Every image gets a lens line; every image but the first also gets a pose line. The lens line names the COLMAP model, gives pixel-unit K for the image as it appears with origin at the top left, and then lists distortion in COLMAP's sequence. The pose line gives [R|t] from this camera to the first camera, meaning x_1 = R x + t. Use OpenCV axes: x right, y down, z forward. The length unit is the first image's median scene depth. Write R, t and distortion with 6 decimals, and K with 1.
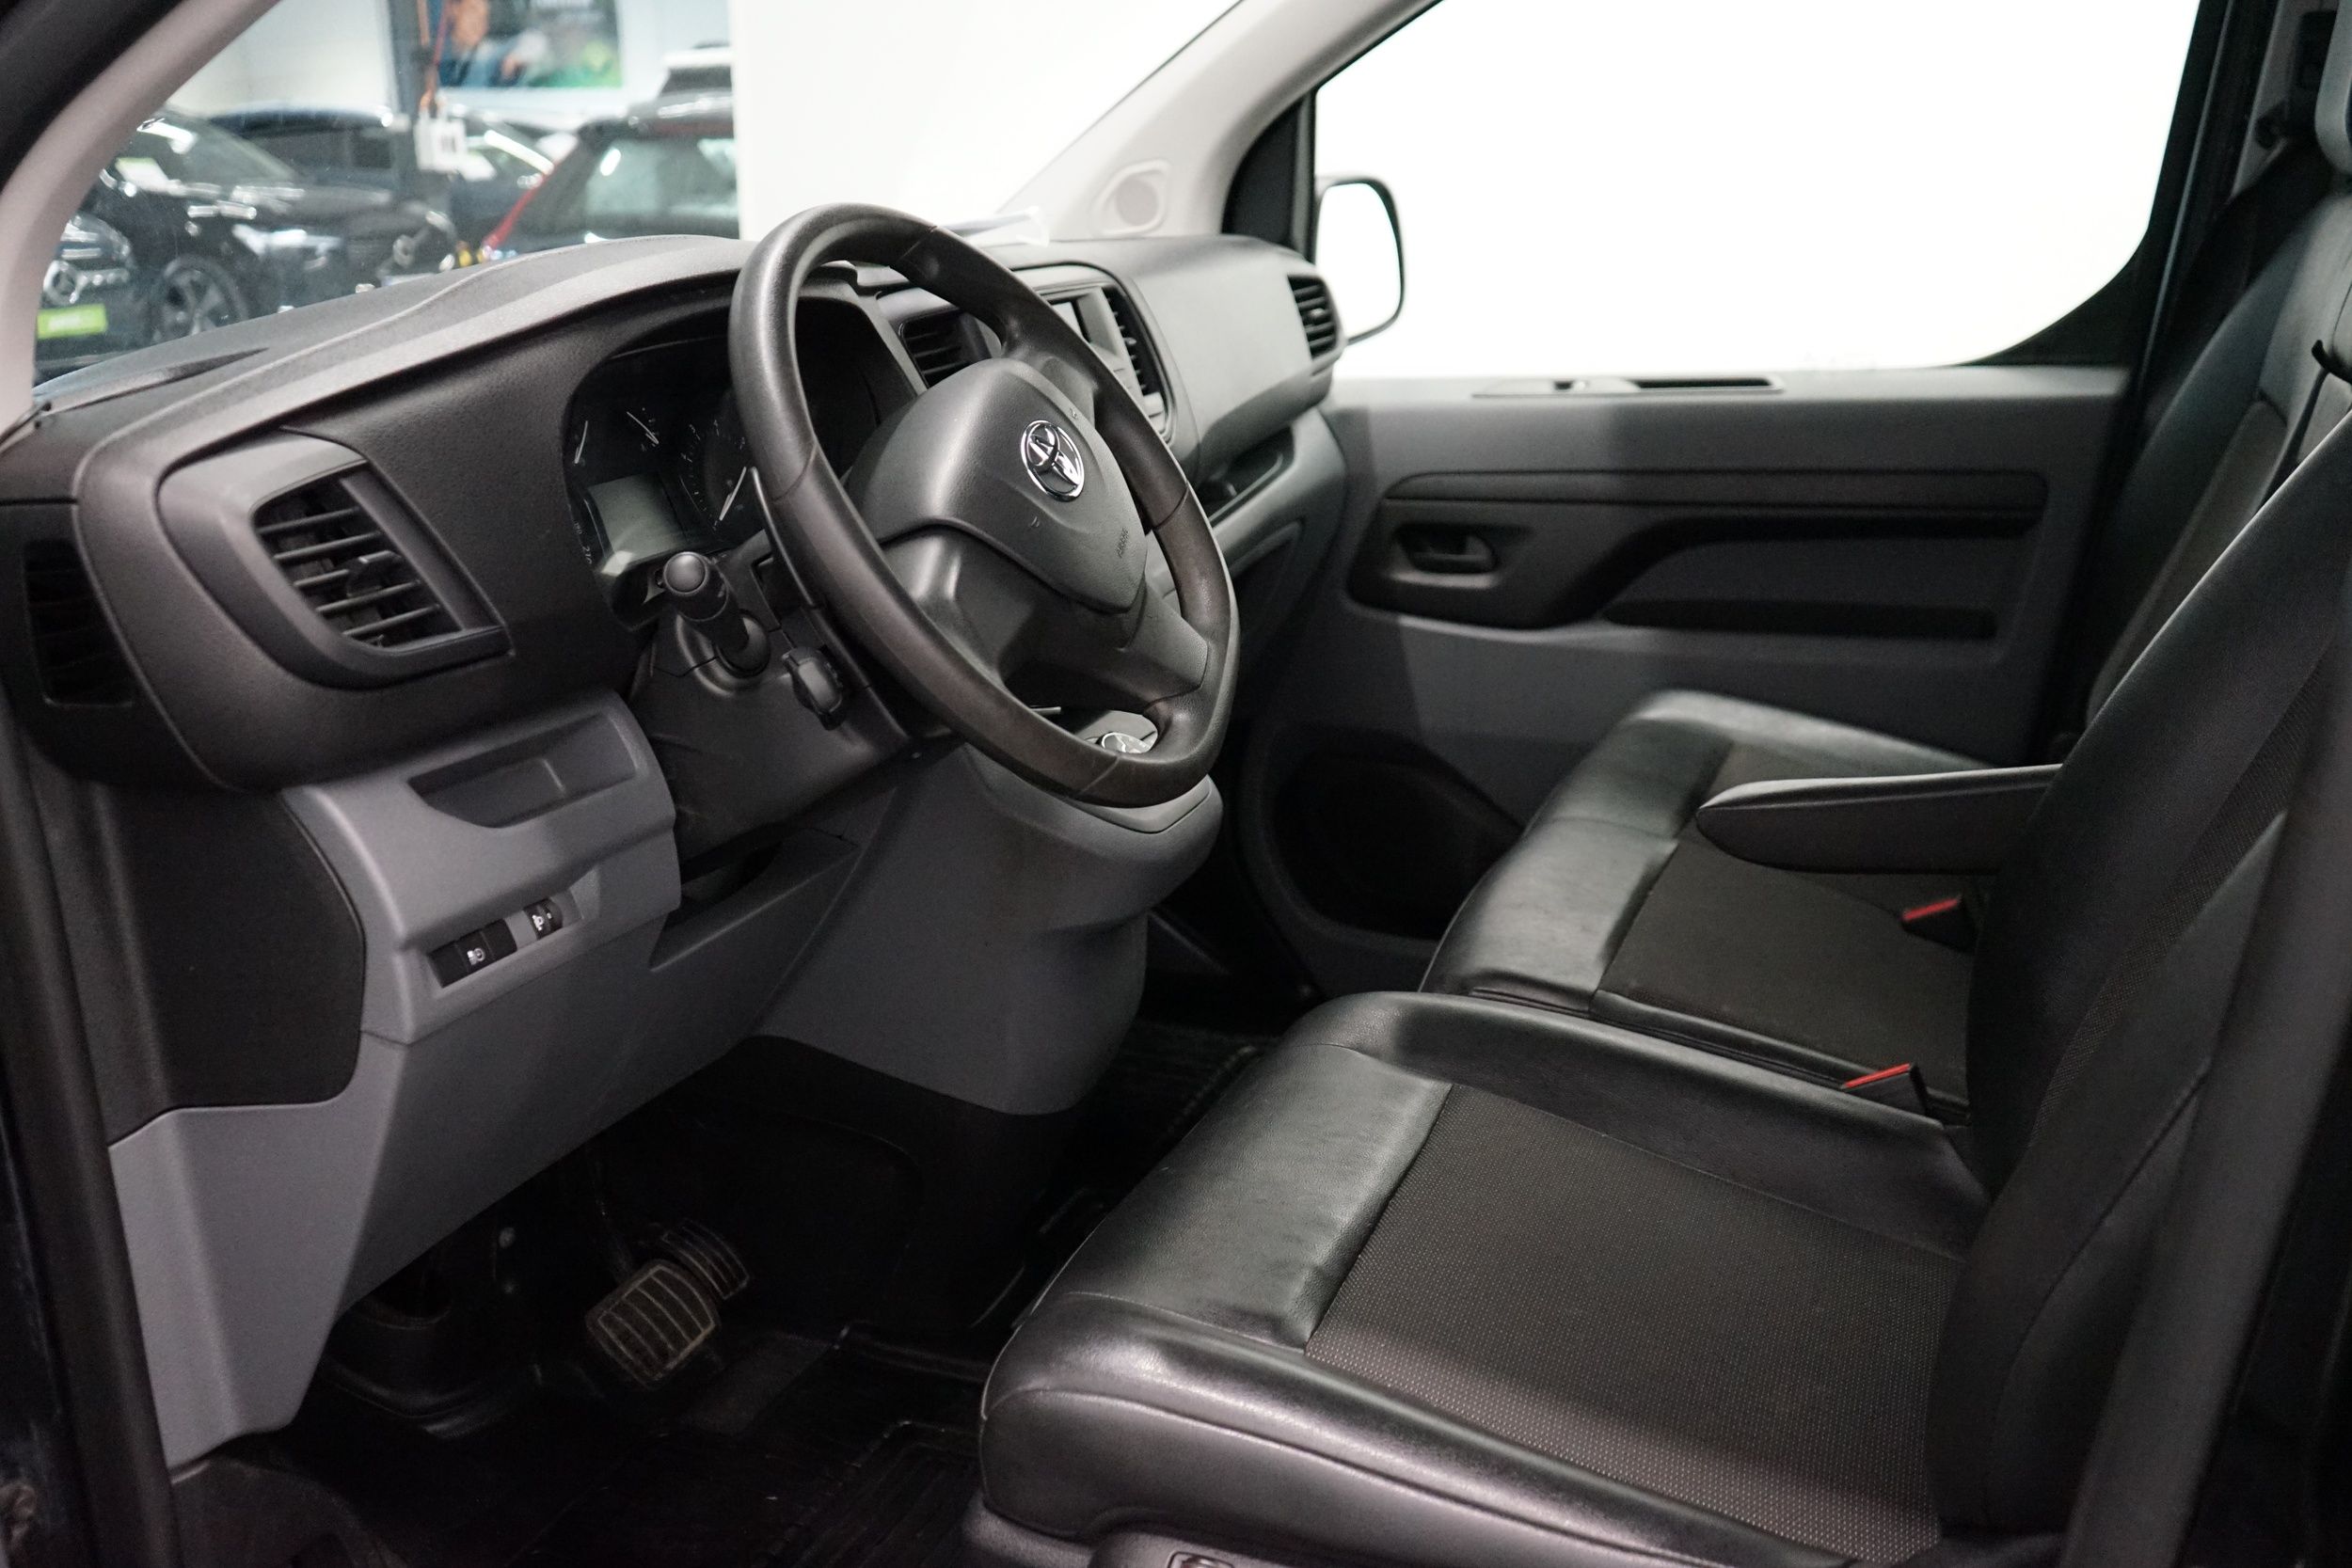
lens RADIAL K [[2186.5, 0, 1176.0], [0, 2186.5, 784.0], [0, 0, 1]] dist [0.001851, -0.003870]
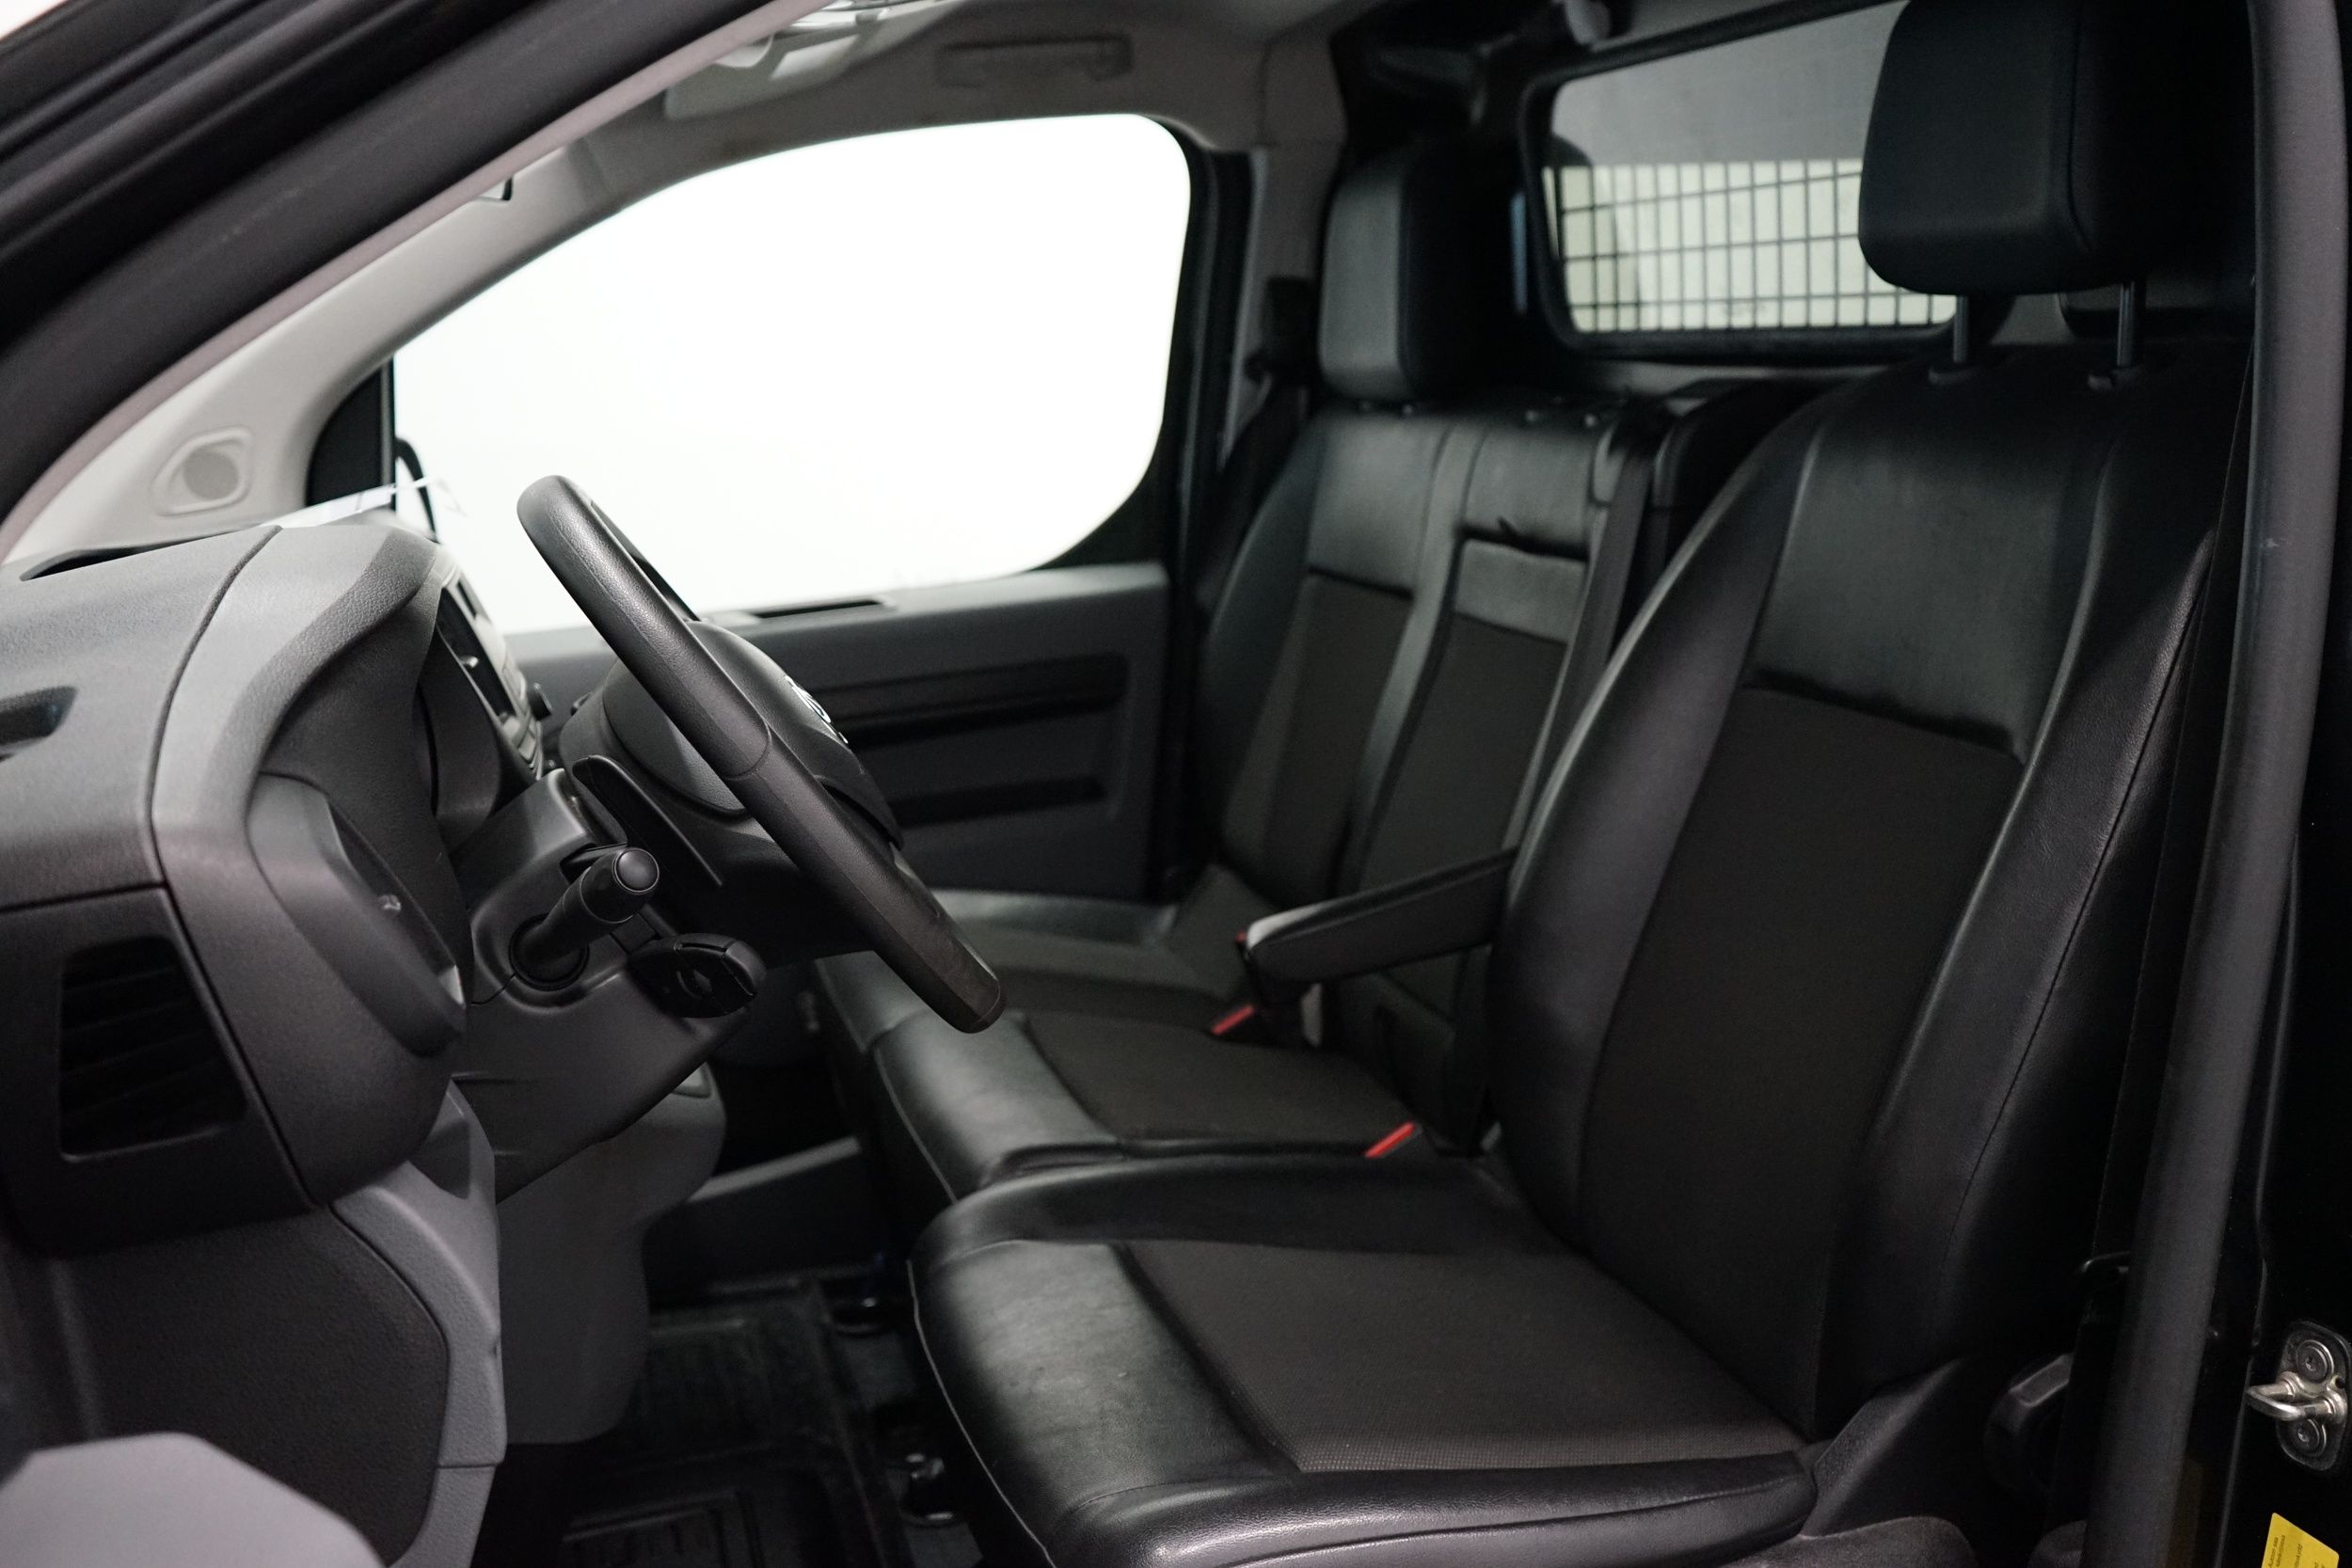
lens RADIAL K [[2186.5, 0, 1176.0], [0, 2186.5, 784.0], [0, 0, 1]] dist [0.001851, -0.003870]
pose [[0.768124, -0.143605, 0.623990, -0.330463], [0.209241, 0.977319, -0.032652, -0.028808], [-0.605148, 0.155645, 0.780750, 0.070406]]
